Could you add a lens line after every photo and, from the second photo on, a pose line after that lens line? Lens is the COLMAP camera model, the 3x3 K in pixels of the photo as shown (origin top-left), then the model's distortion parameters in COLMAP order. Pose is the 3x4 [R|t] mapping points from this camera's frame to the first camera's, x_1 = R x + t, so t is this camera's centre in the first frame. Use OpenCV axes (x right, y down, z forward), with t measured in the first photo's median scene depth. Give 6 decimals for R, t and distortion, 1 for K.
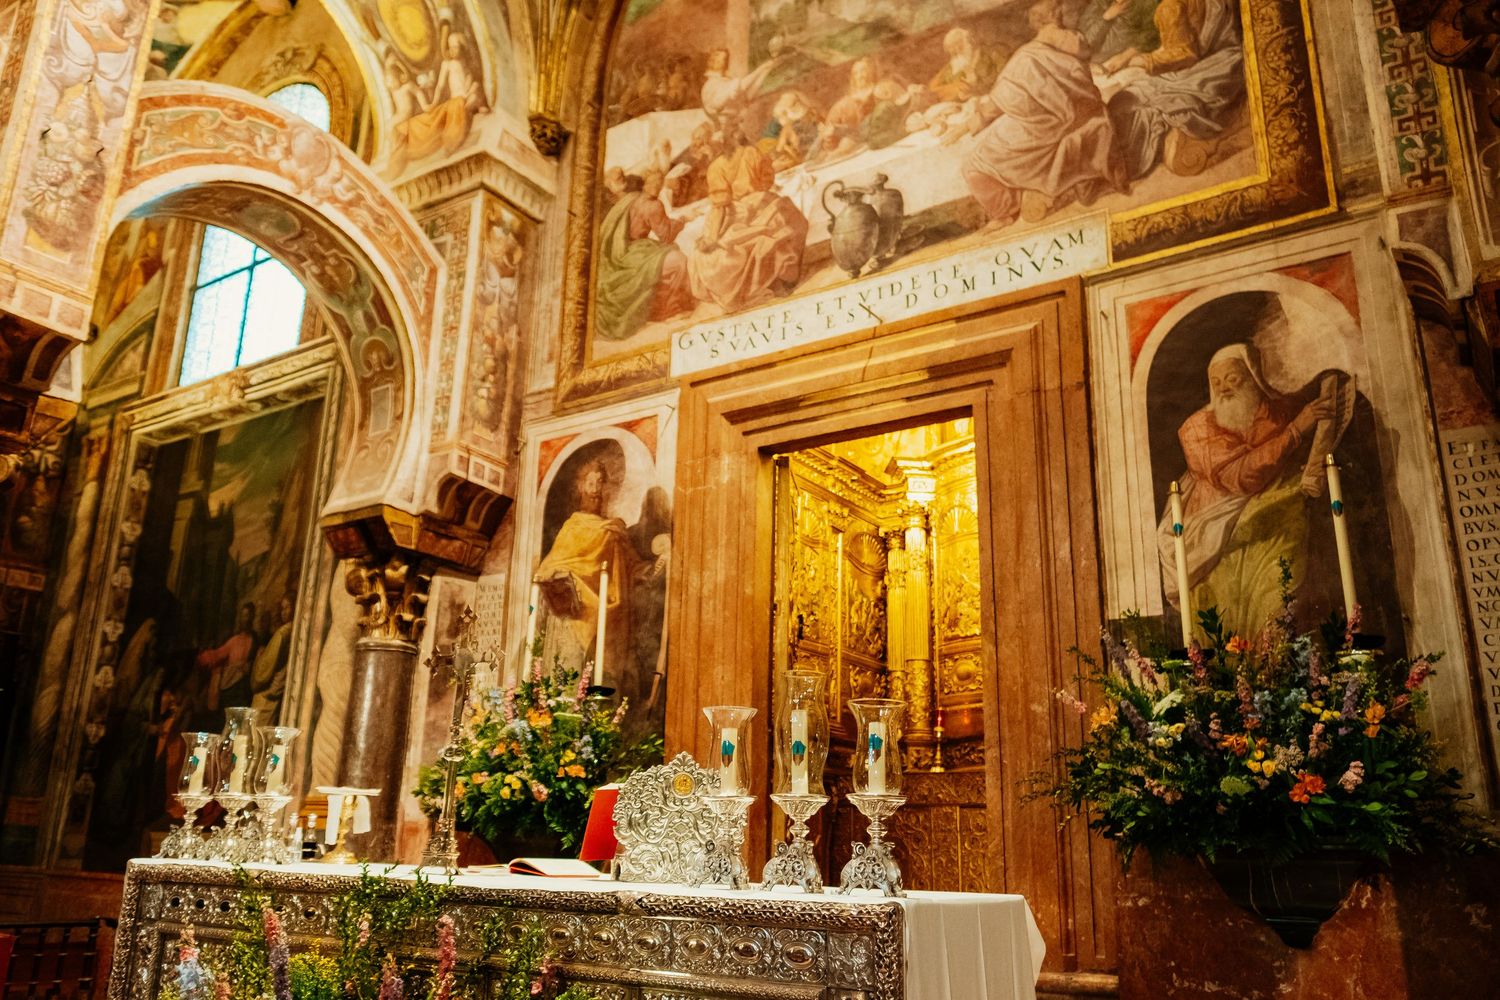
lens RADIAL K [[1178.2, 0, 733.0], [0, 1178.2, 488.1], [0, 0, 1]] dist [-0.011628, 0.005650]
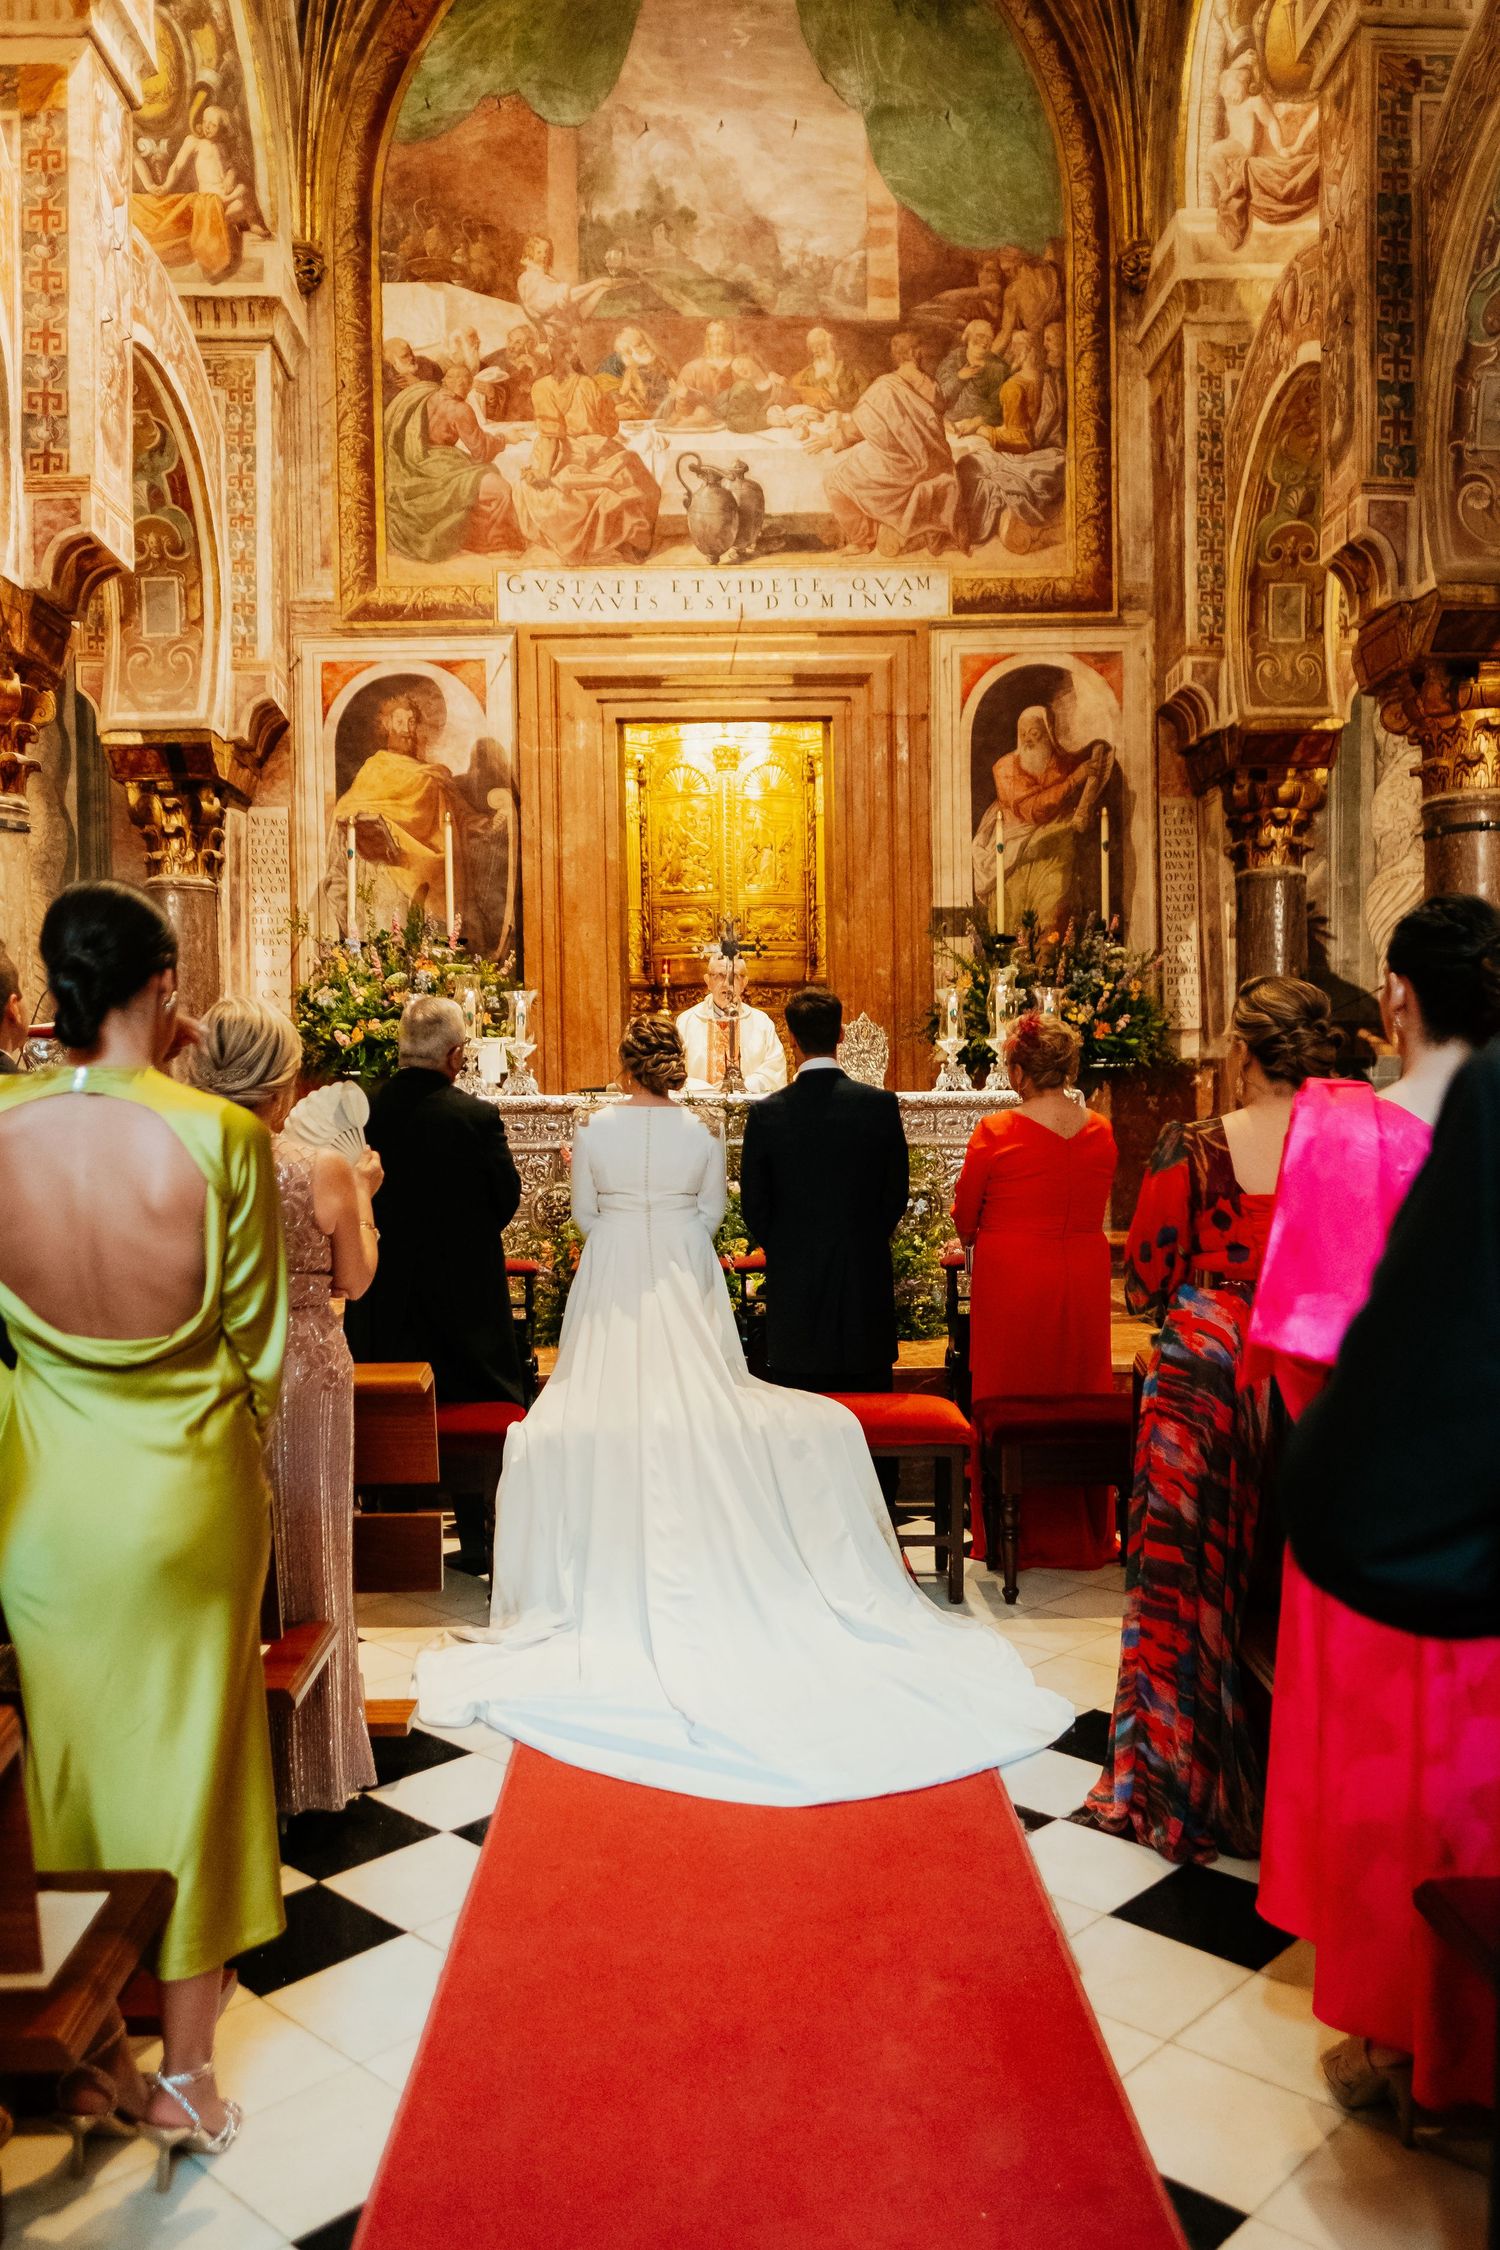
lens RADIAL K [[1767.4, 0, 743.9], [0, 1767.4, 1169.8], [0, 0, 1]] dist [-0.011628, 0.005650]
pose [[0.809520, -0.056816, 0.584337, -0.783563], [-0.140064, 0.947876, 0.286204, -0.112666], [-0.570140, -0.313532, 0.759367, -0.372257]]
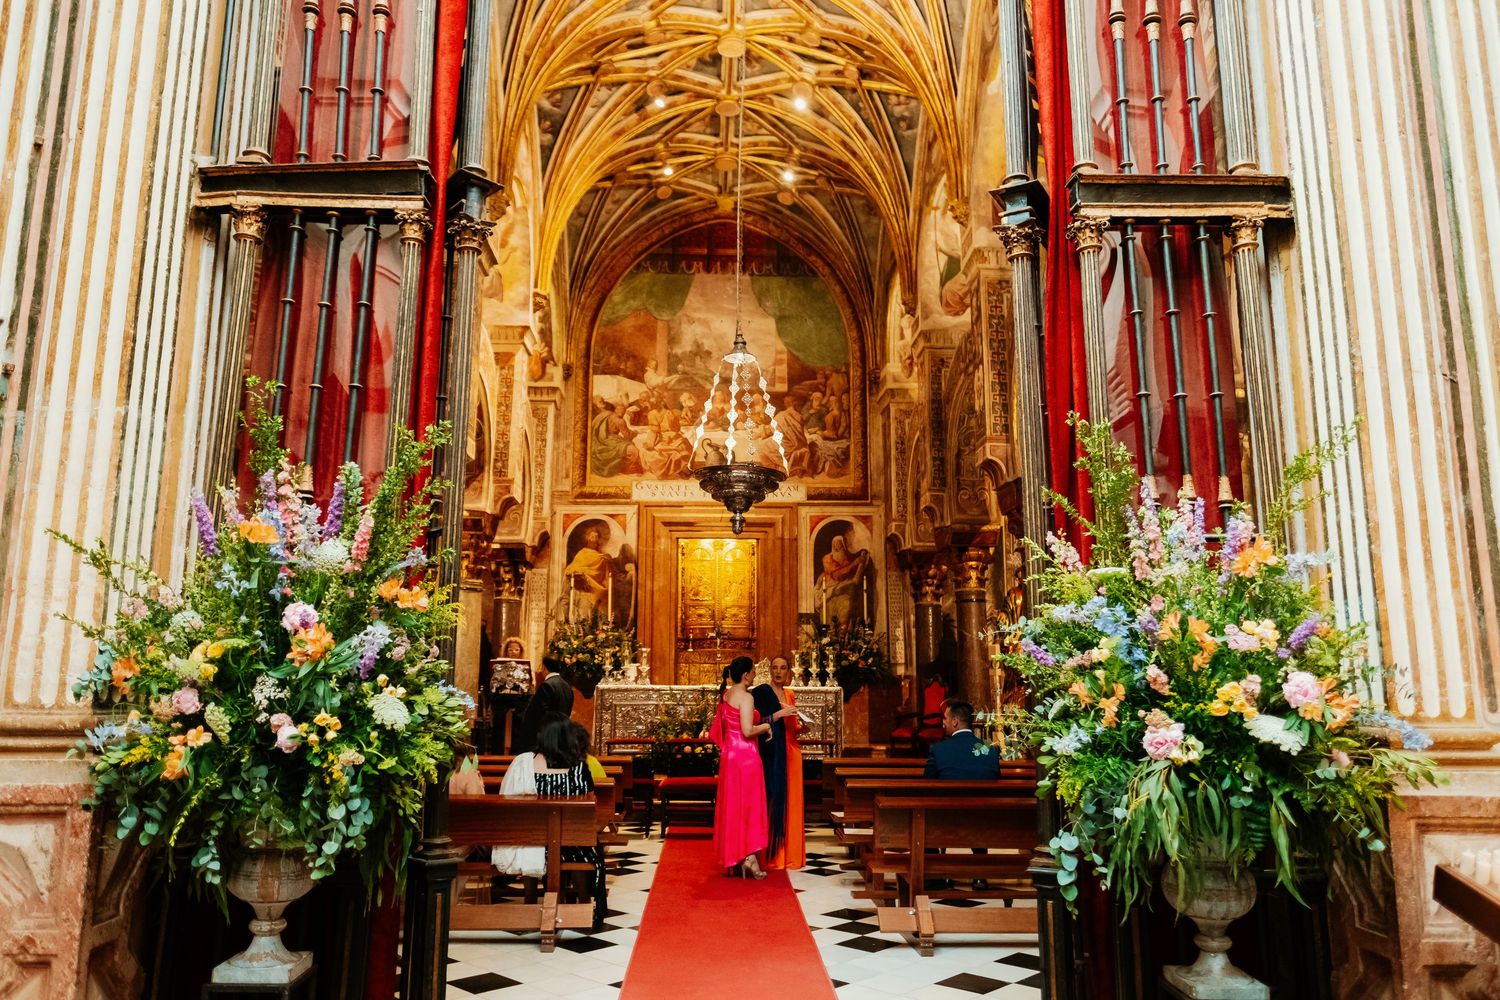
lens RADIAL K [[1106.5, 0, 725.9], [0, 1106.5, 496.0], [0, 0, 1]] dist [0.000743, -0.001625]
pose [[0.808373, 0.082491, 0.582863, -1.306219], [-0.160232, 0.983582, 0.083022, -0.339129], [-0.566445, -0.160506, 0.808318, -1.058902]]
